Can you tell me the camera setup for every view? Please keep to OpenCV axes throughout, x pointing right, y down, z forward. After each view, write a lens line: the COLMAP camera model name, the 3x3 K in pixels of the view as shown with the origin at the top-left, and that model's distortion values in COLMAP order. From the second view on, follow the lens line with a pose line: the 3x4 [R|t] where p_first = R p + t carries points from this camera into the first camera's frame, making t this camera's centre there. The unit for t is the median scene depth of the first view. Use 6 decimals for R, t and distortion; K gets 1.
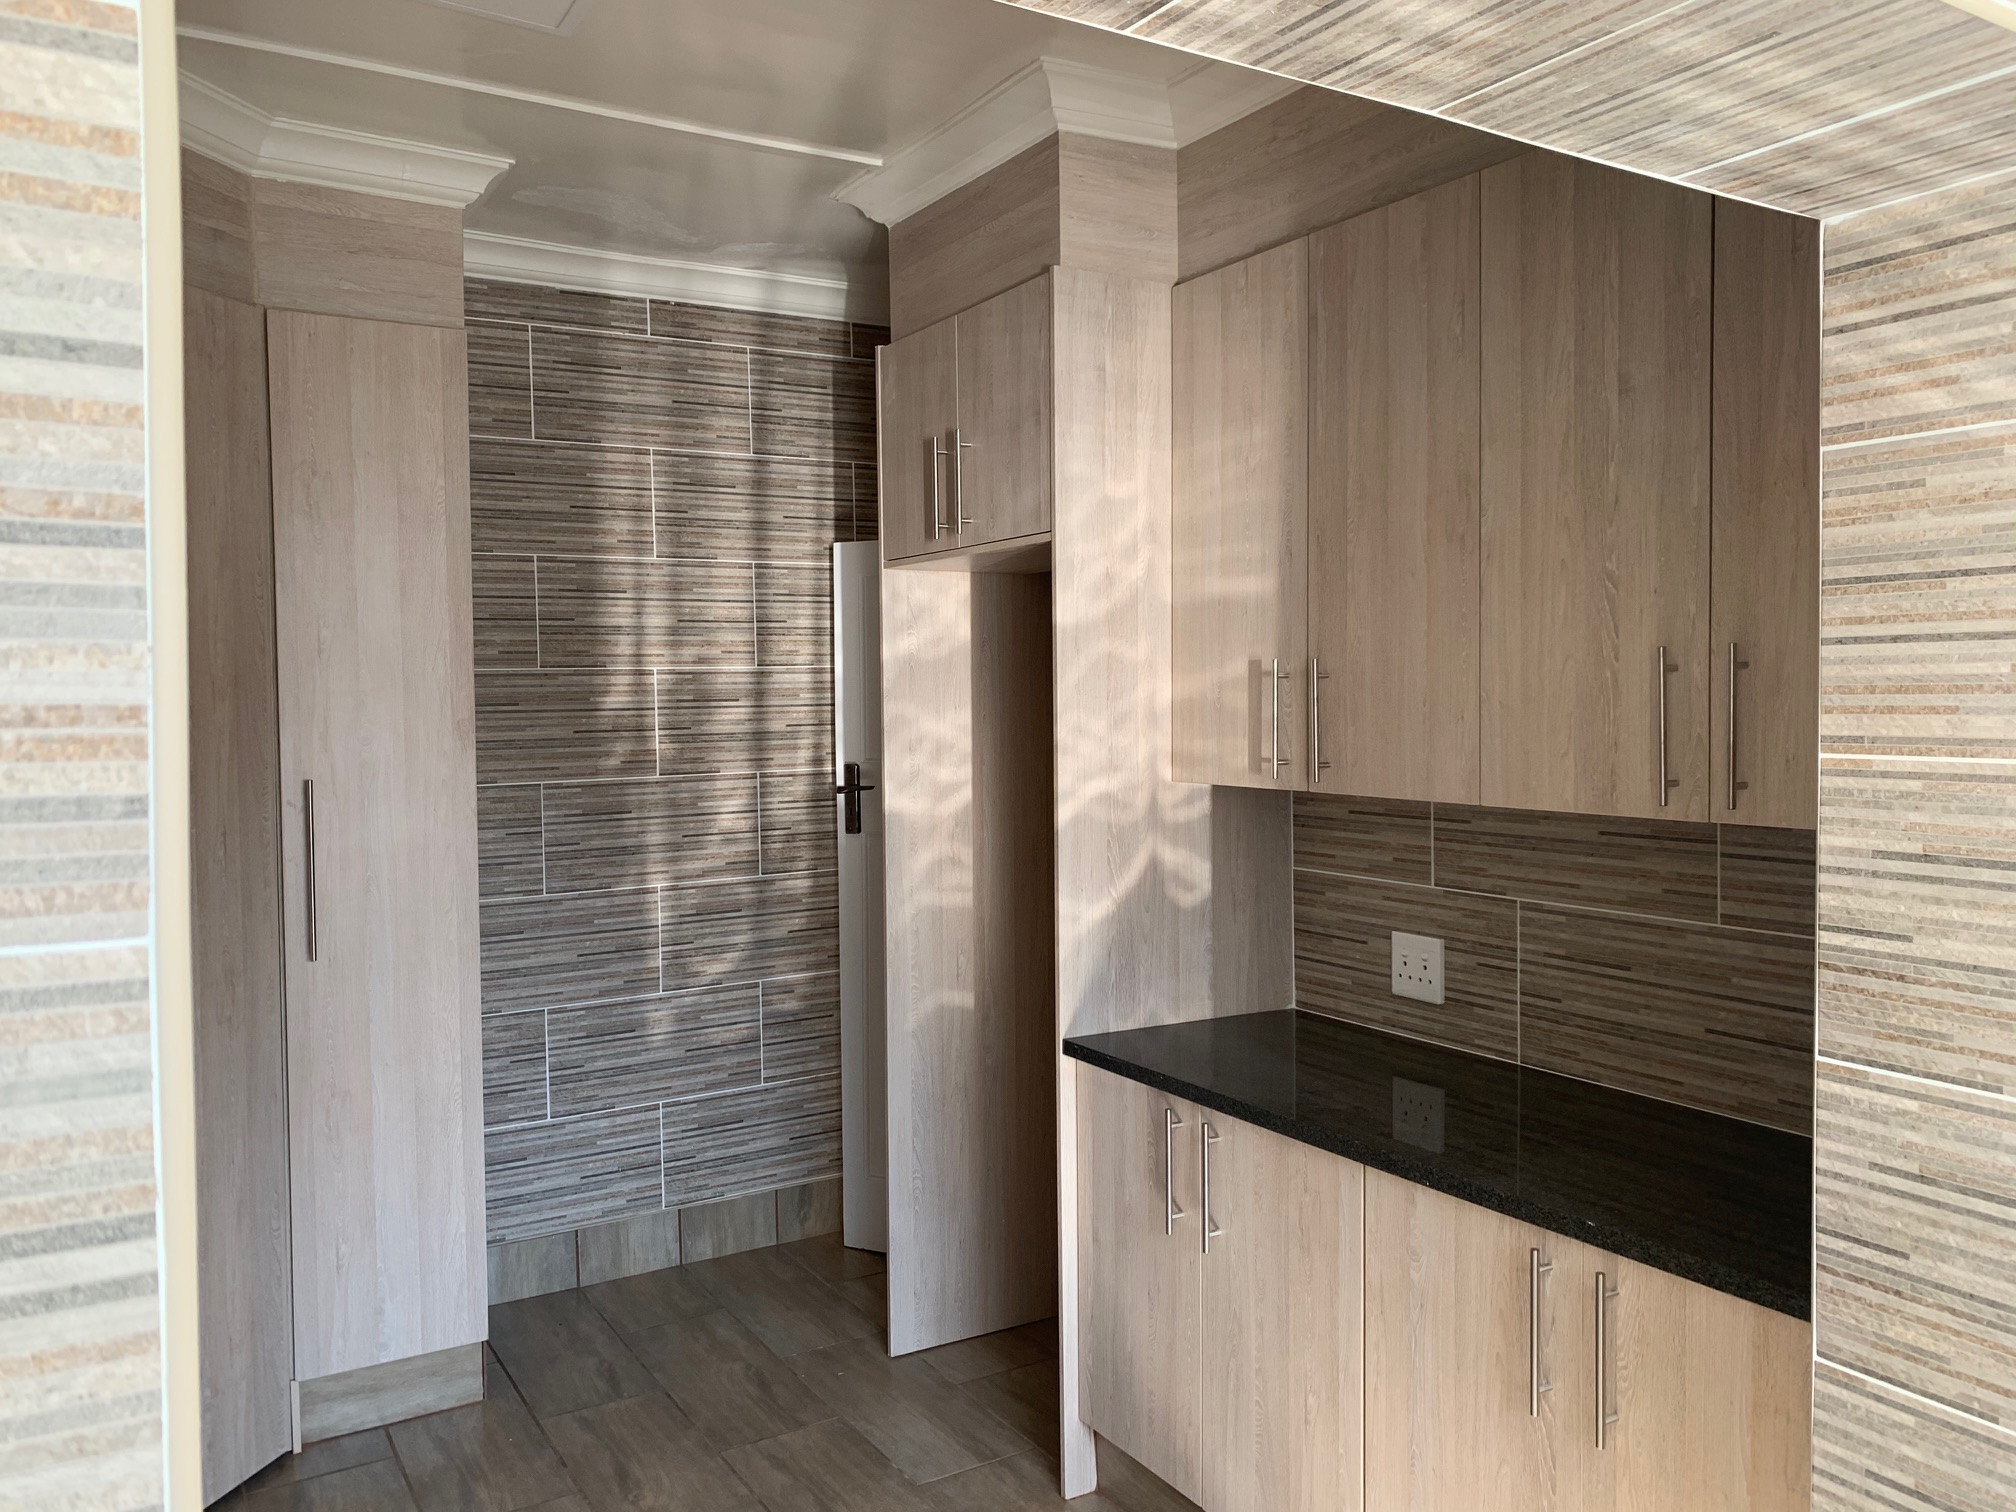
lens RADIAL K [[1486.8, 0, 1012.2], [0, 1486.8, 751.2], [0, 0, 1]] dist [0.040715, -0.035851]
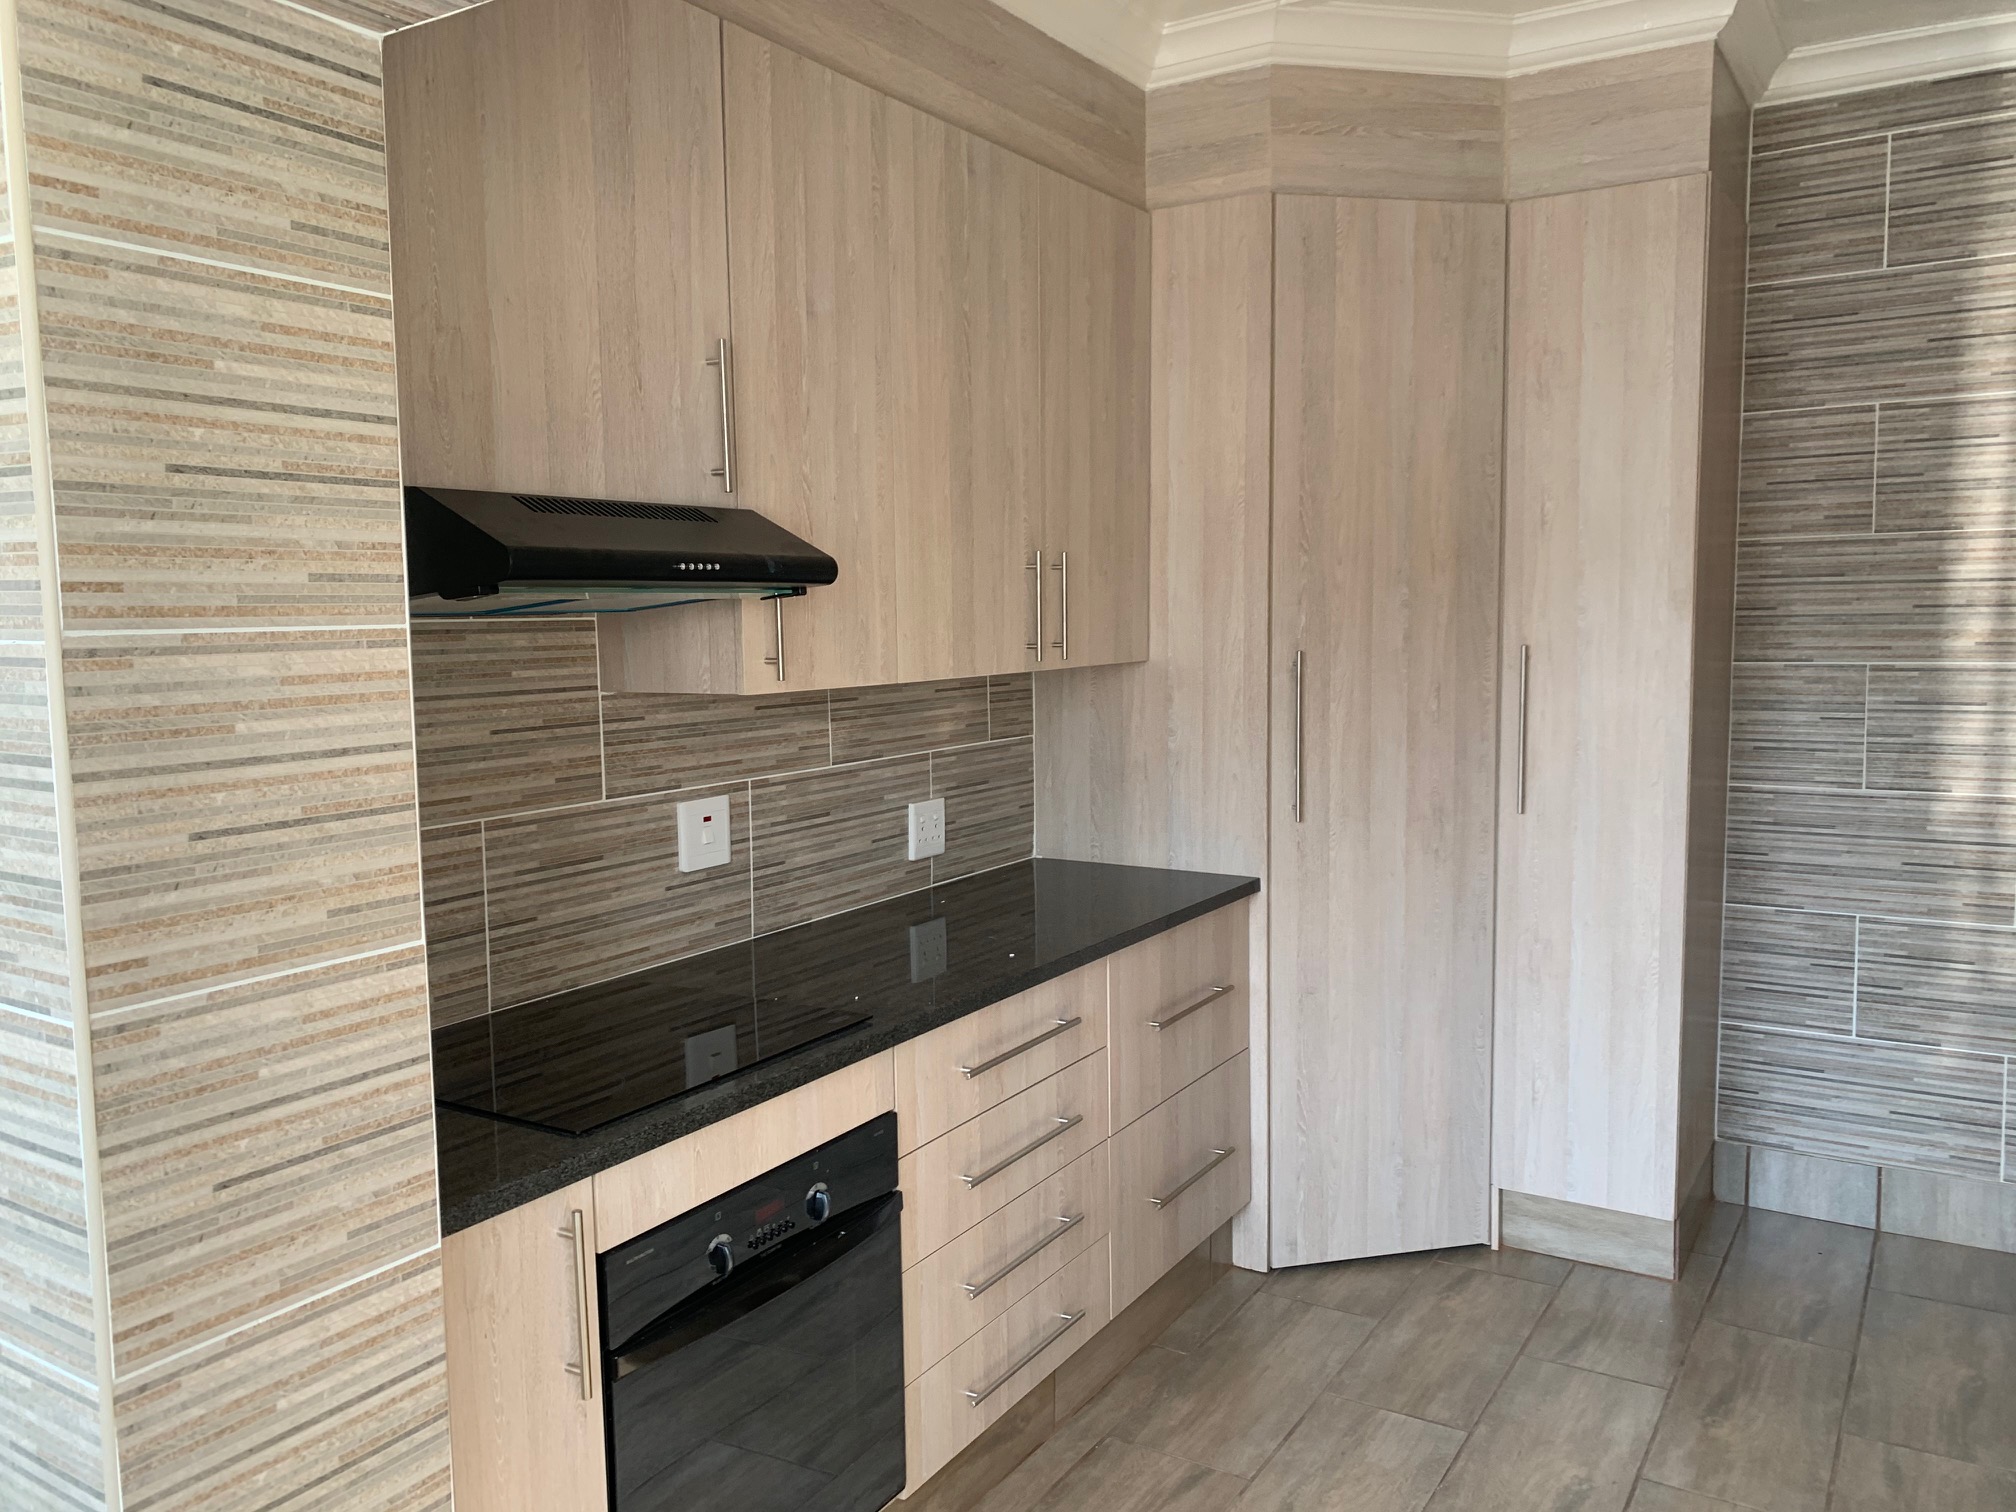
lens RADIAL K [[1486.8, 0, 1012.2], [0, 1486.8, 751.2], [0, 0, 1]] dist [0.040715, -0.035851]
pose [[0.478900, 0.093376, -0.872889, 0.227481], [-0.026157, 0.995403, 0.092131, 0.004306], [0.877480, -0.021289, 0.479141, 0.125992]]
